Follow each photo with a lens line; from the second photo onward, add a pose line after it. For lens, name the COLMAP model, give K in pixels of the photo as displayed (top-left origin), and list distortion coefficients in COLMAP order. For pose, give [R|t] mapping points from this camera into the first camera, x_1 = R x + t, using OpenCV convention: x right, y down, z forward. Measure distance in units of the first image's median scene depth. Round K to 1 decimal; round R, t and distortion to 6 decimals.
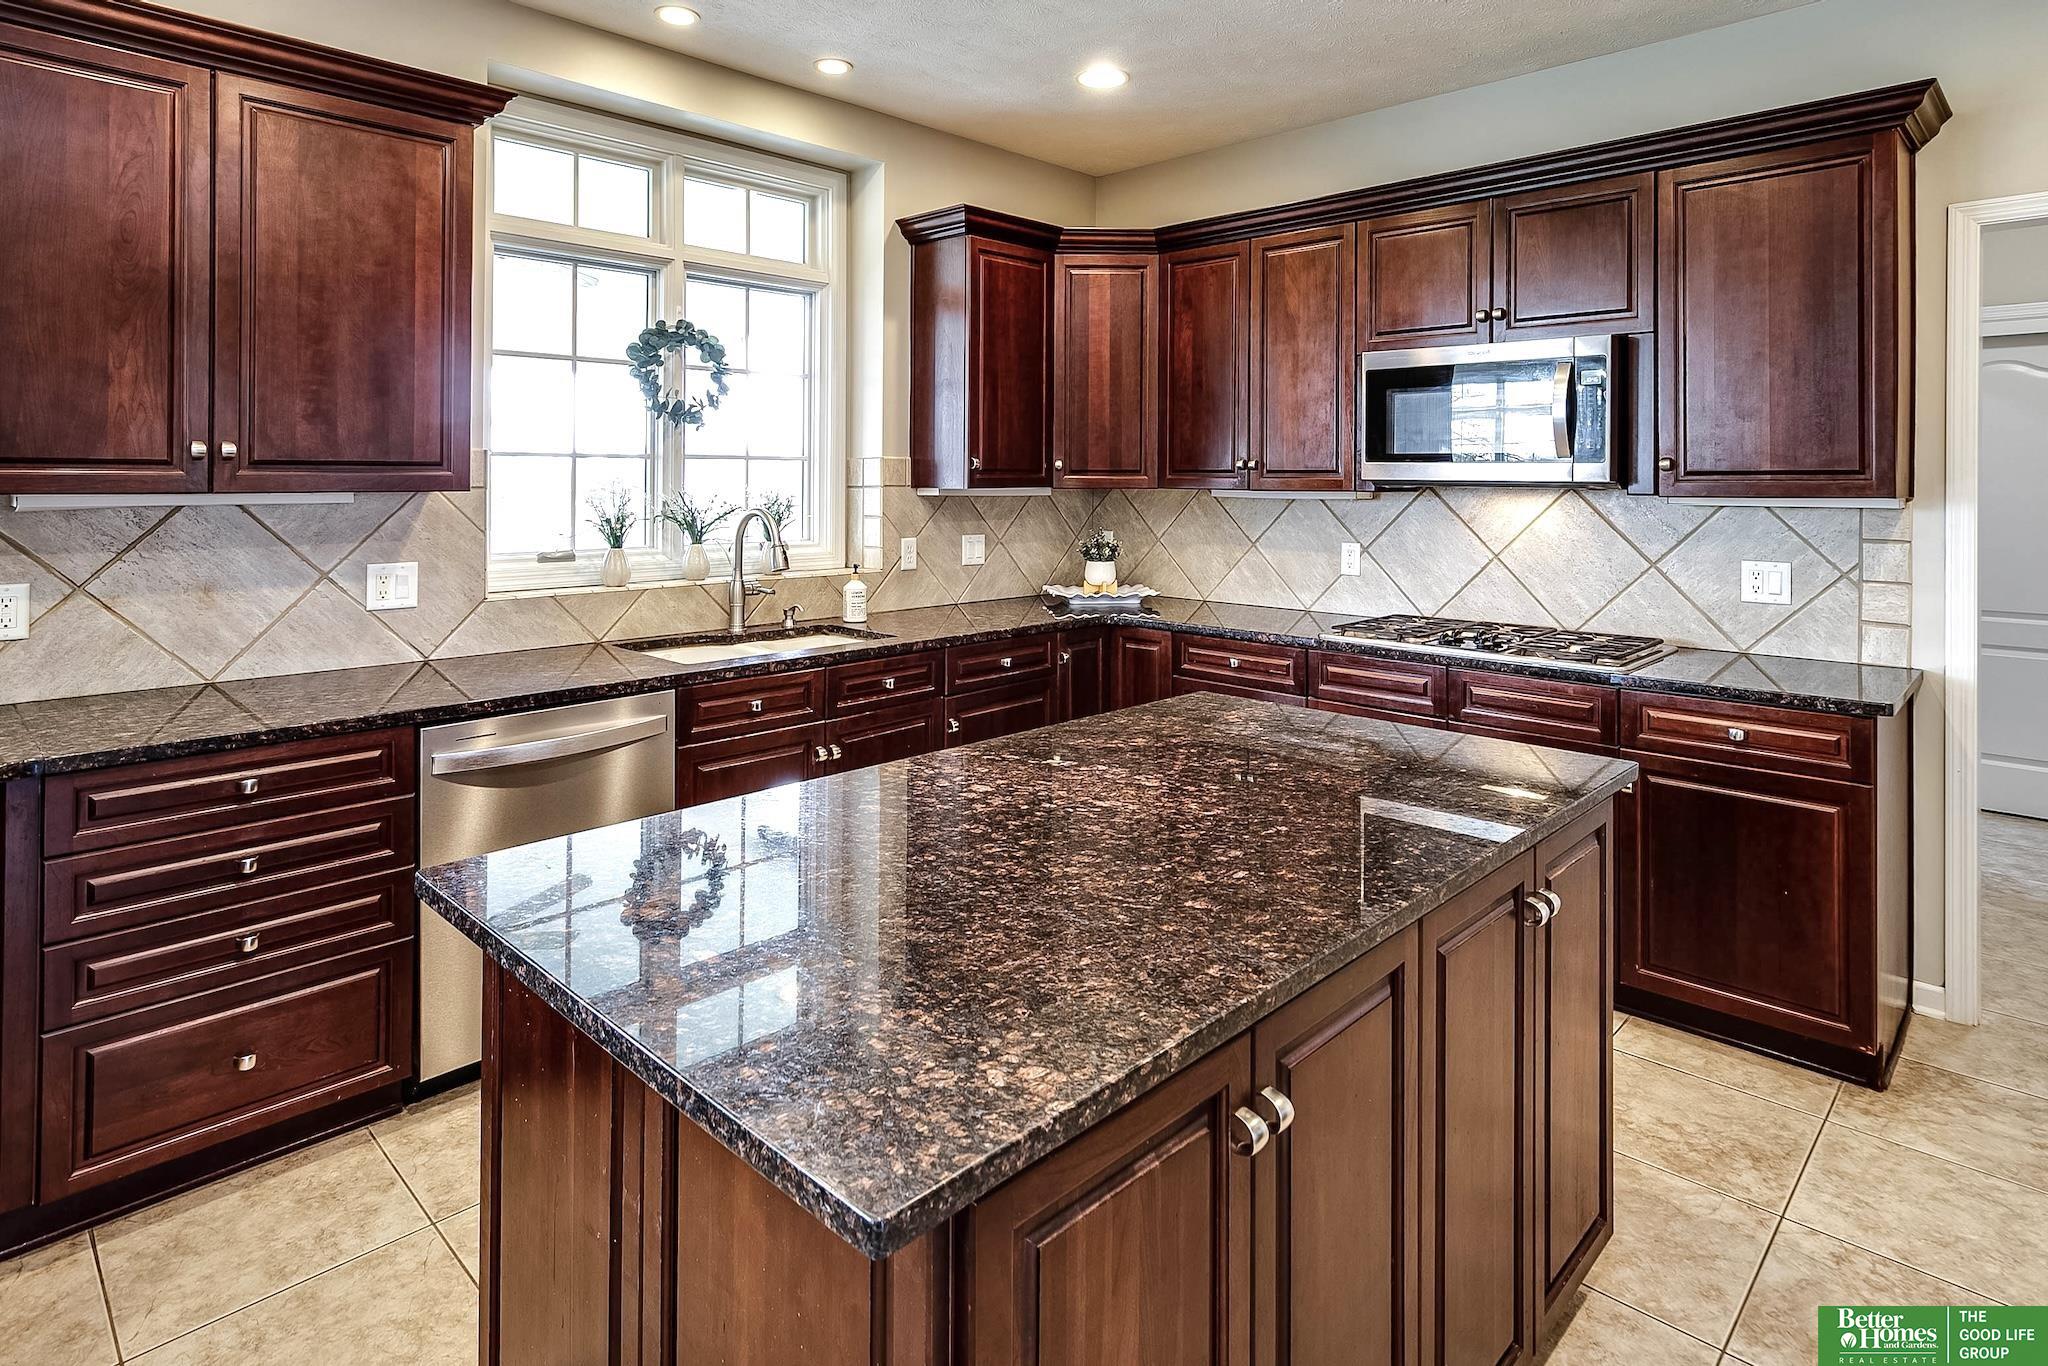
lens RADIAL K [[1145.4, 0, 1021.4], [0, 1145.4, 469.2], [0, 0, 1]] dist [0.003260, 0.001704]
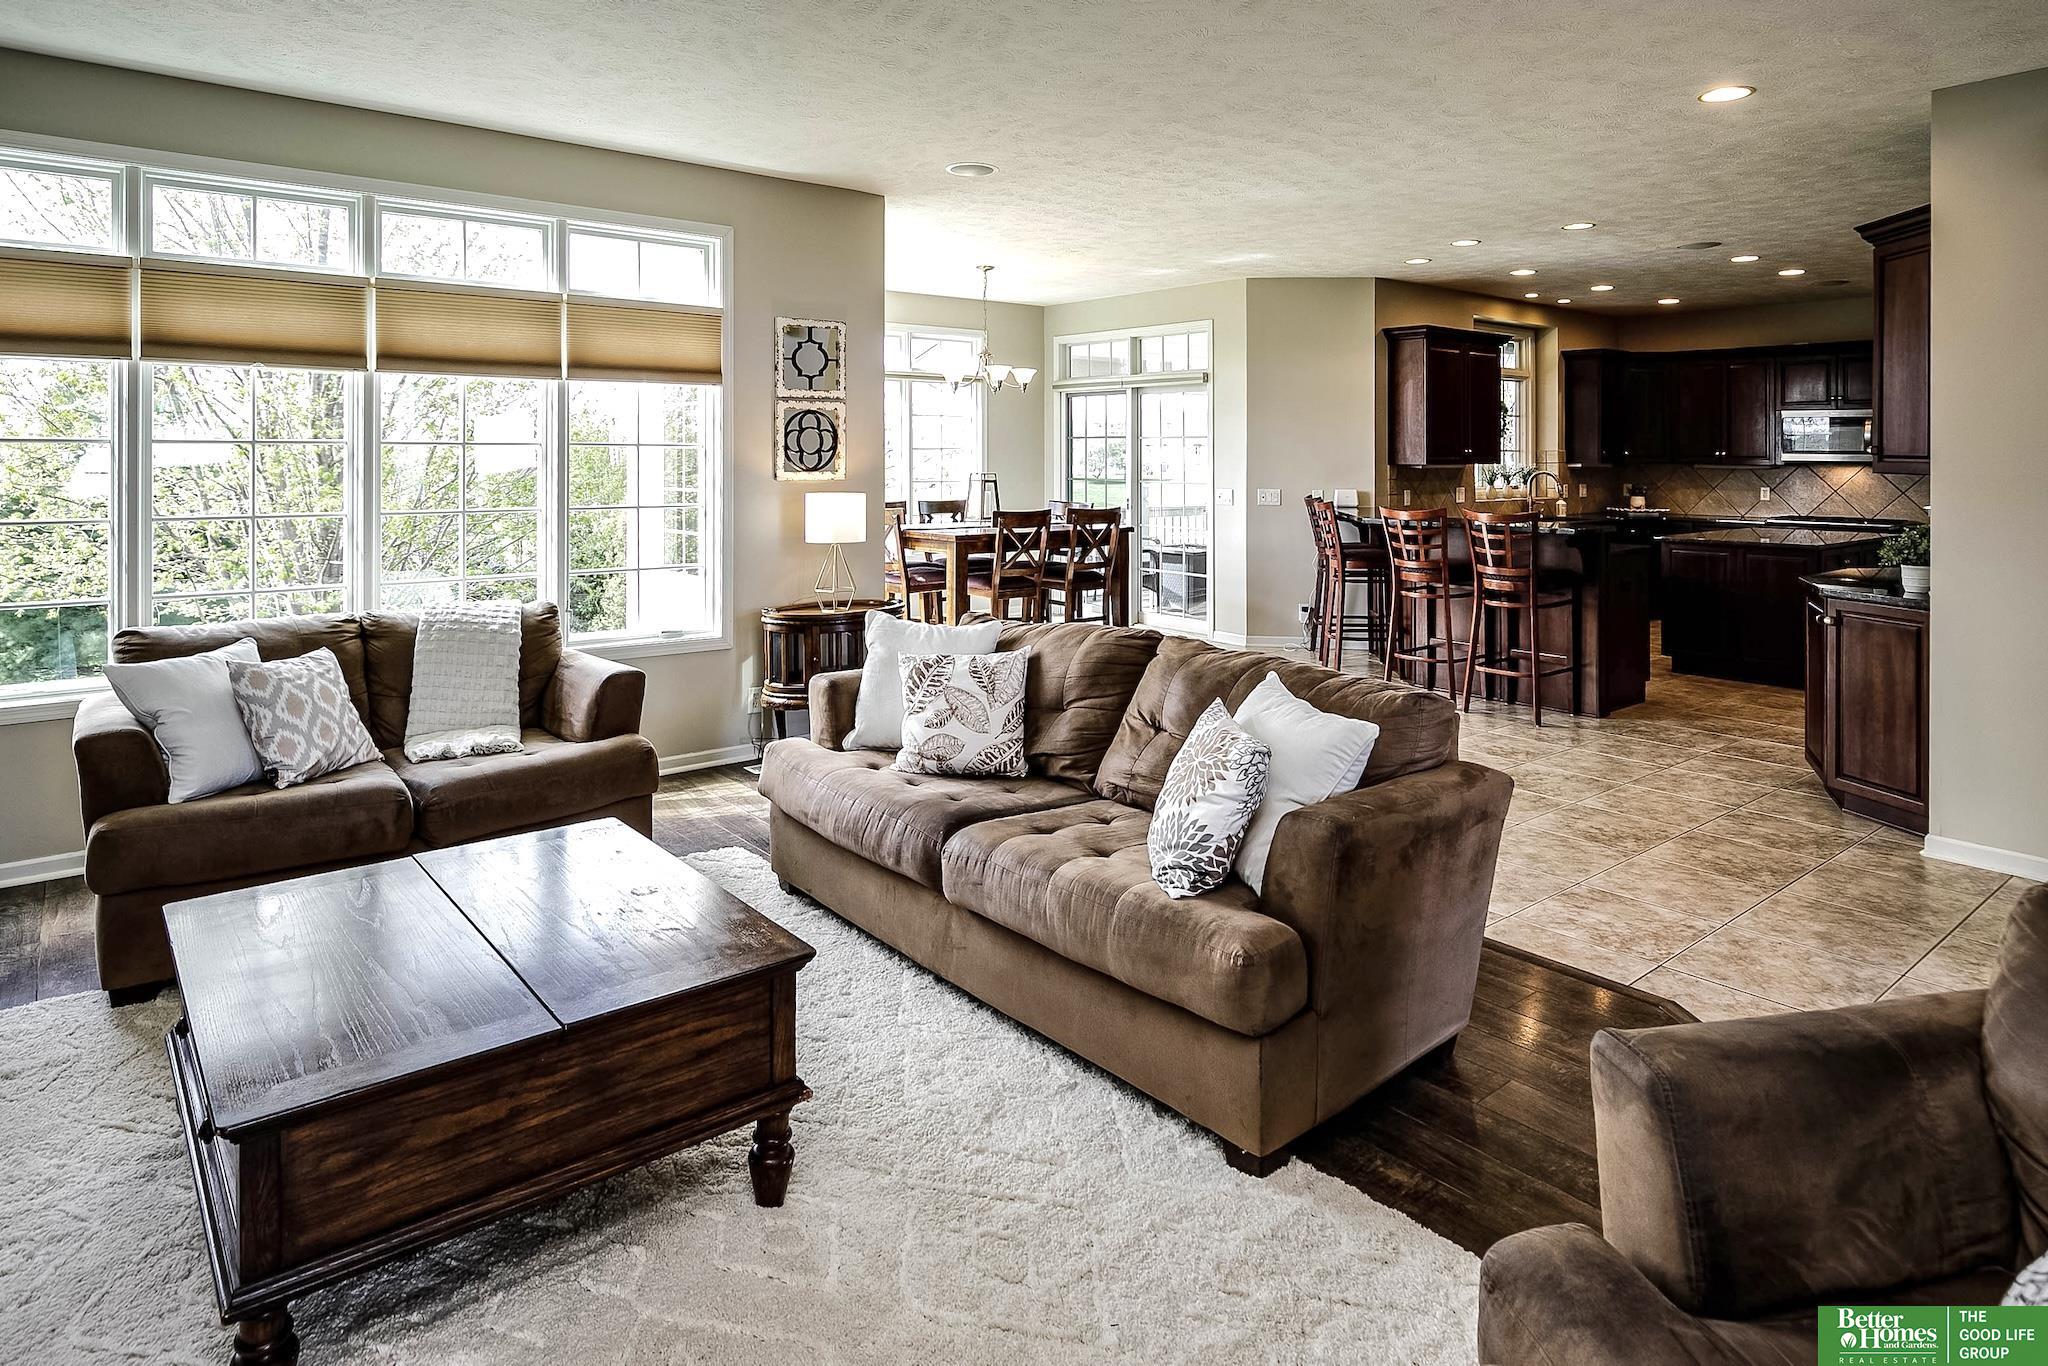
lens RADIAL K [[1186.9, 0, 1017.4], [0, 1186.9, 434.3], [0, 0, 1]] dist [0.000653, 0.000108]
pose [[0.993572, 0.001563, -0.113187, -1.075643], [-0.002658, 0.999951, -0.009529, -0.019525], [0.113167, 0.009768, 0.993528, -1.789296]]
